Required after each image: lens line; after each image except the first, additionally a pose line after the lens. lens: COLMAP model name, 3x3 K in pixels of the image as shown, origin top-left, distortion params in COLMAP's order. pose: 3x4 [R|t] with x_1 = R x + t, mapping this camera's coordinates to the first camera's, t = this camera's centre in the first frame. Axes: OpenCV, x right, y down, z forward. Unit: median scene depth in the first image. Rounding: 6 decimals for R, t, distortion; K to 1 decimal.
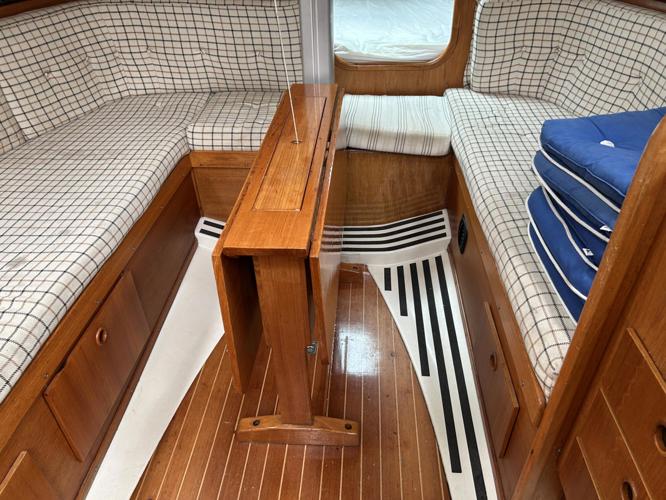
lens RADIAL K [[499.8, 0, 335.3], [0, 499.8, 255.4], [0, 0, 1]] dist [0.052723, -0.057877]
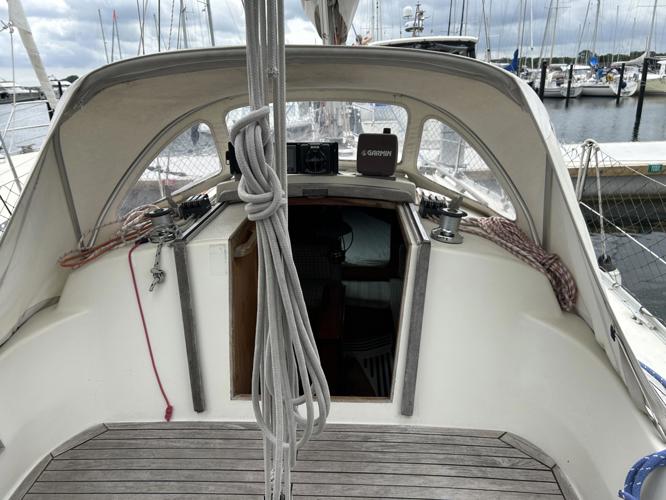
lens RADIAL K [[511.8, 0, 333.0], [0, 511.8, 250.0], [0, 0, 1]] dist [0.068079, 0.000493]
pose [[0.999836, -0.002356, 0.017978, -0.082475], [0.007087, 0.963434, -0.267853, 0.173114], [-0.016689, 0.267936, 0.963292, -1.363056]]
